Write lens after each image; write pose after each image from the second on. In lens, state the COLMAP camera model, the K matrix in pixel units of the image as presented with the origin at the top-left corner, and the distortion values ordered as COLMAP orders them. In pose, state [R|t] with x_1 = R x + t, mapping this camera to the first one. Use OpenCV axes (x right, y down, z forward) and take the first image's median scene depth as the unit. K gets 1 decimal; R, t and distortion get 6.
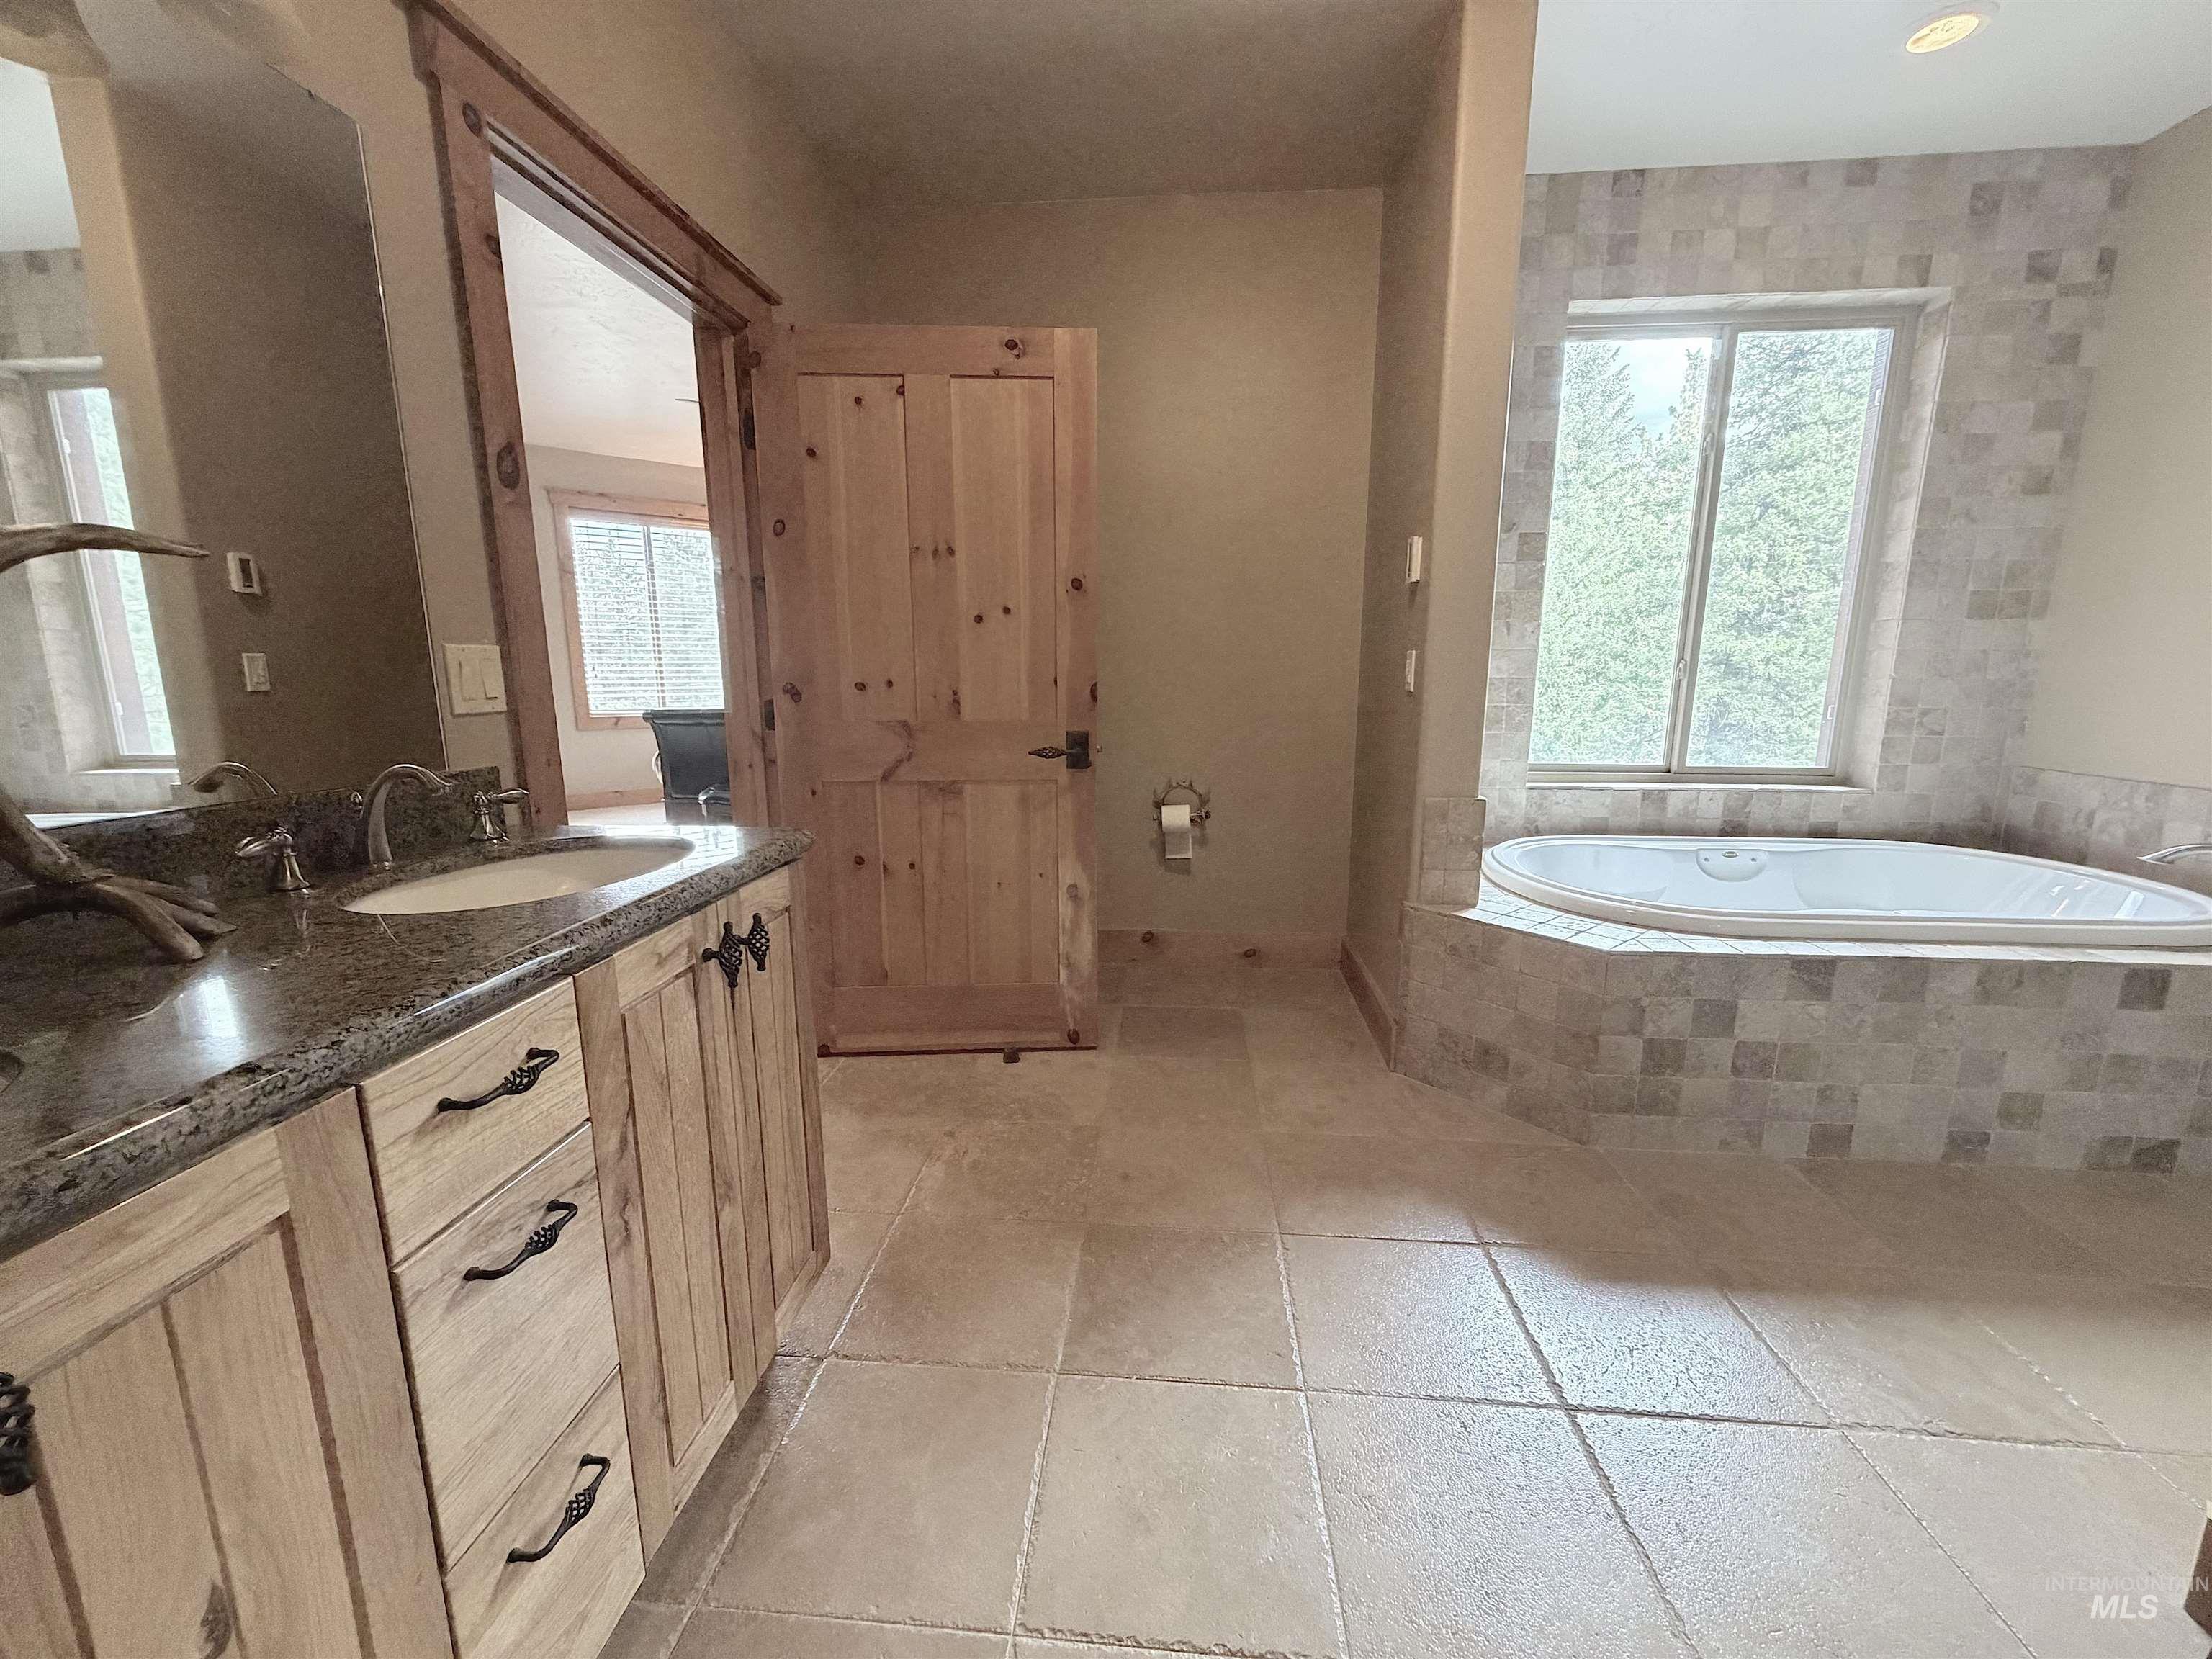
lens RADIAL K [[886.4, 0, 1100.0], [0, 886.4, 826.7], [0, 0, 1]] dist [0.005027, -0.000672]
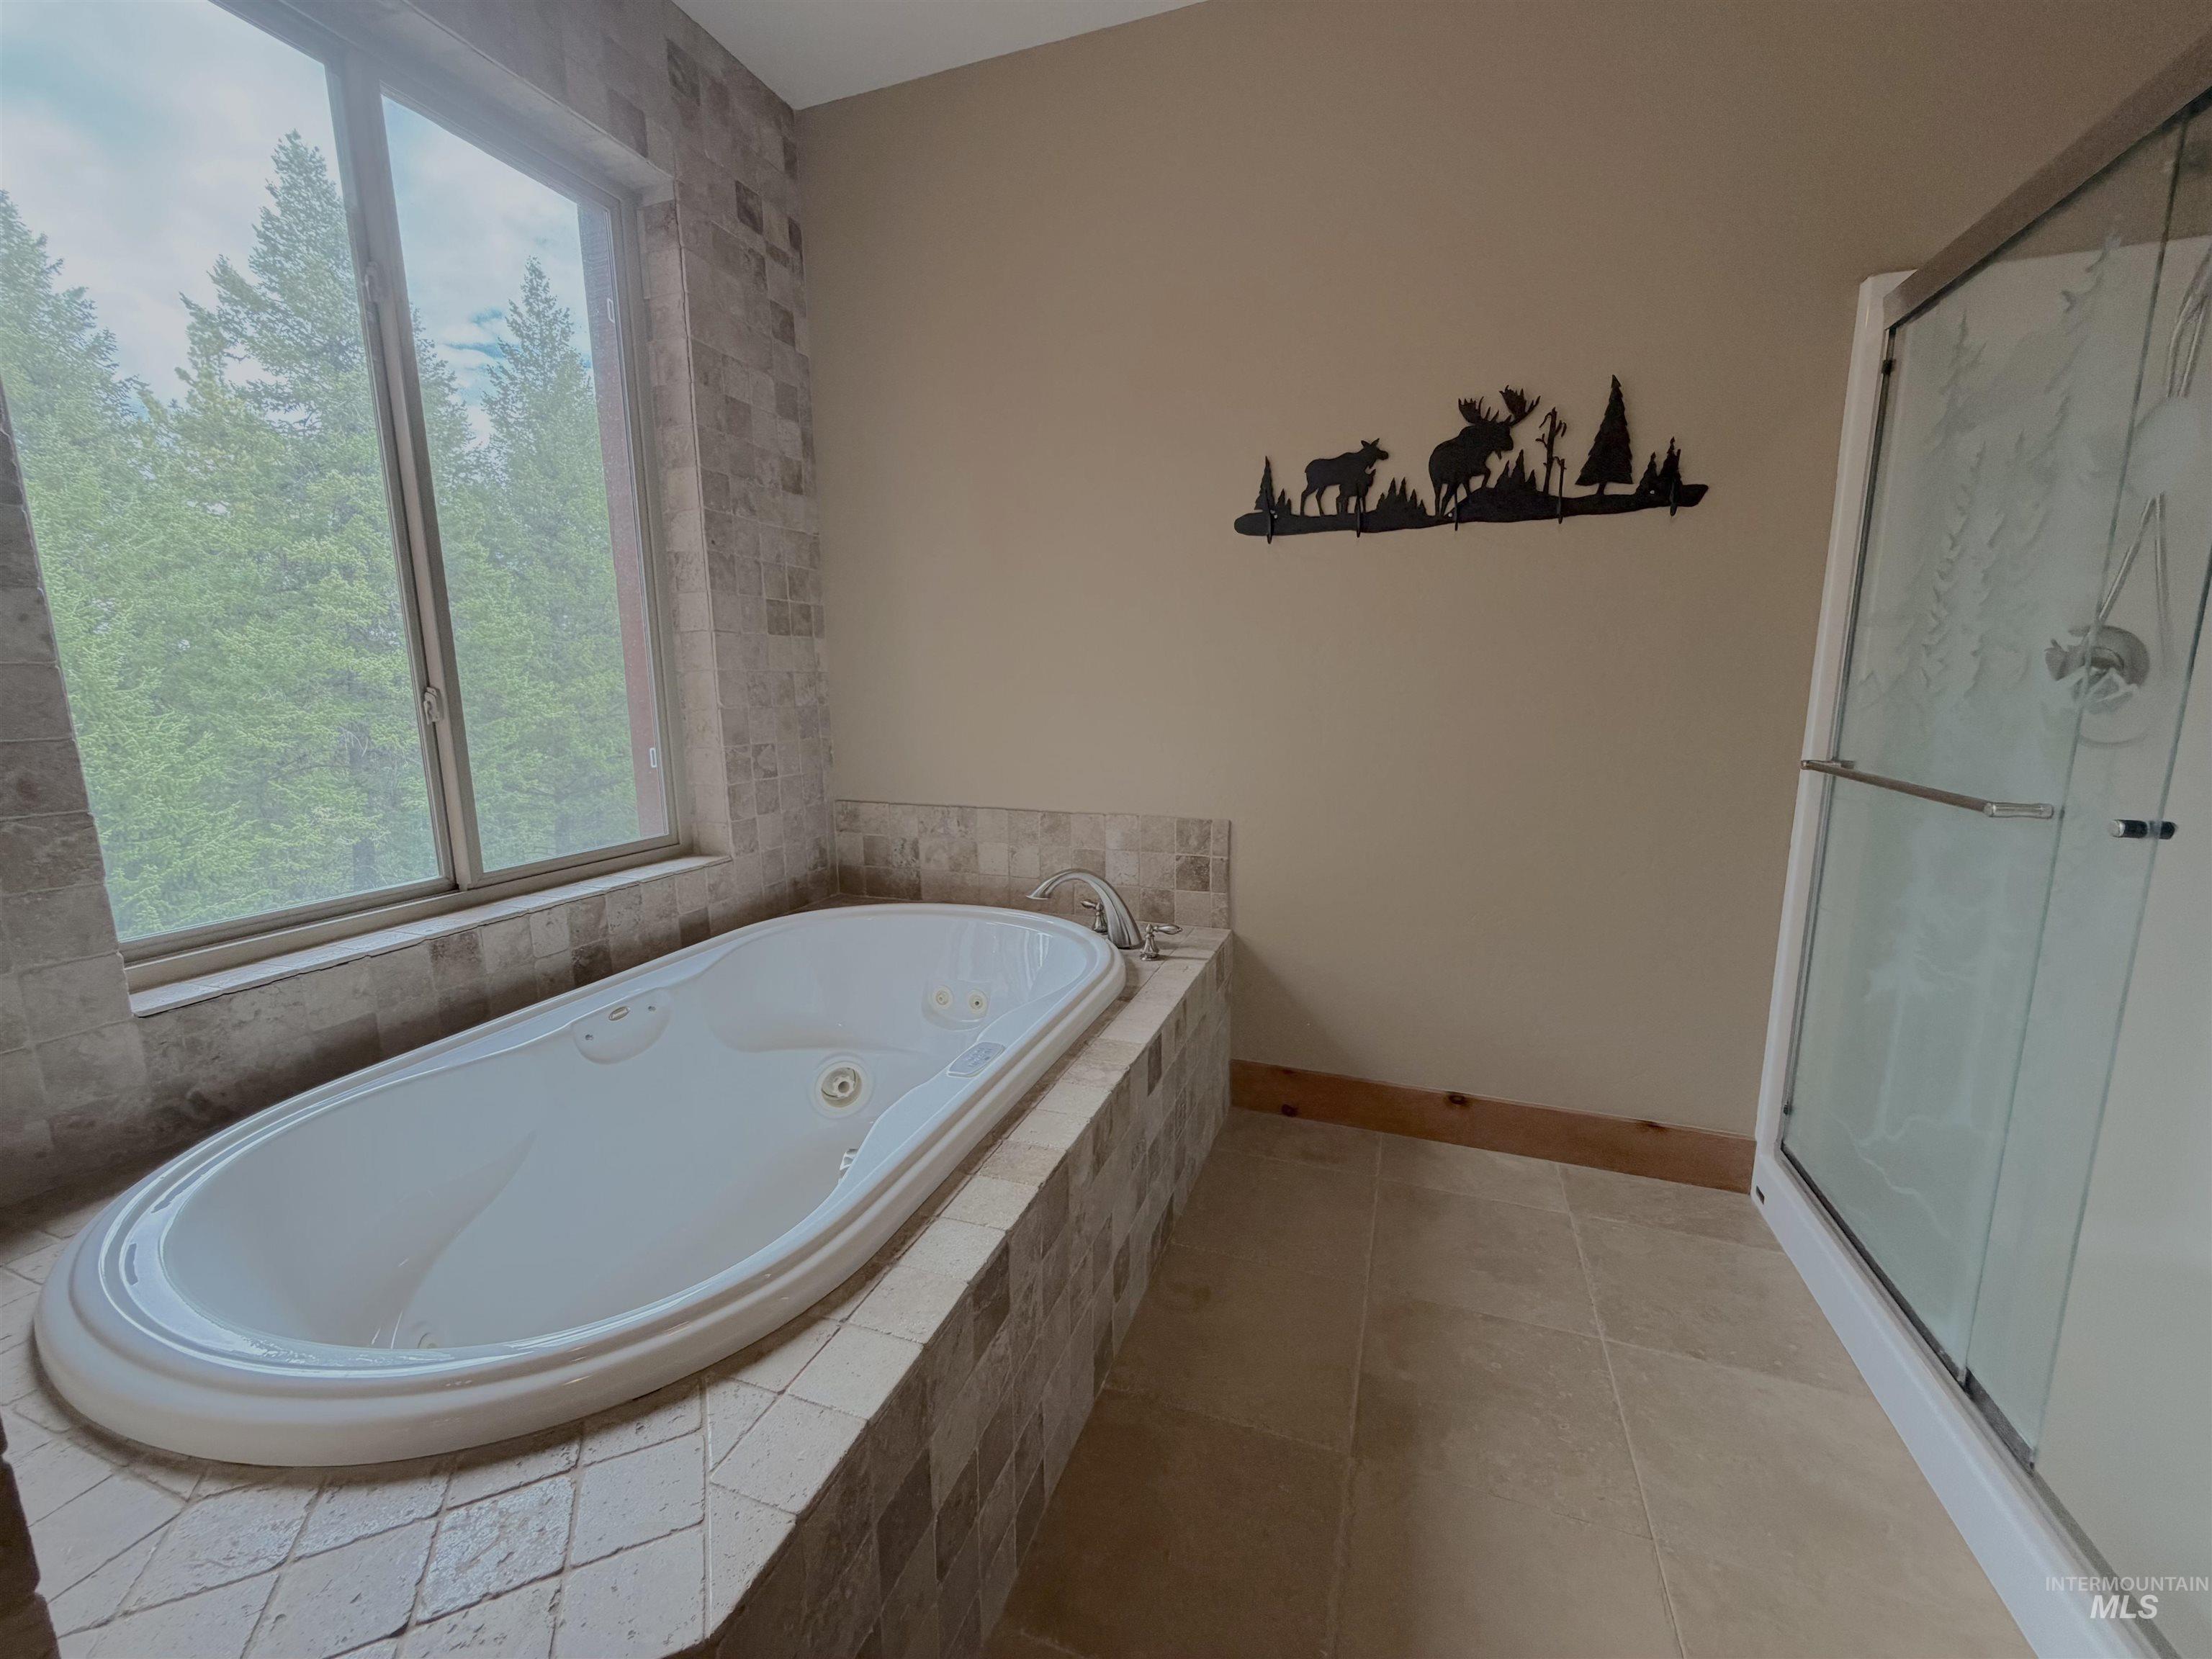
lens RADIAL K [[886.4, 0, 1100.0], [0, 886.4, 826.7], [0, 0, 1]] dist [0.005027, -0.000672]
pose [[0.257205, -0.165634, 0.952056, 0.250829], [0.184937, 0.975429, 0.119738, -0.103920], [-0.948496, 0.145273, 0.281517, 0.516971]]
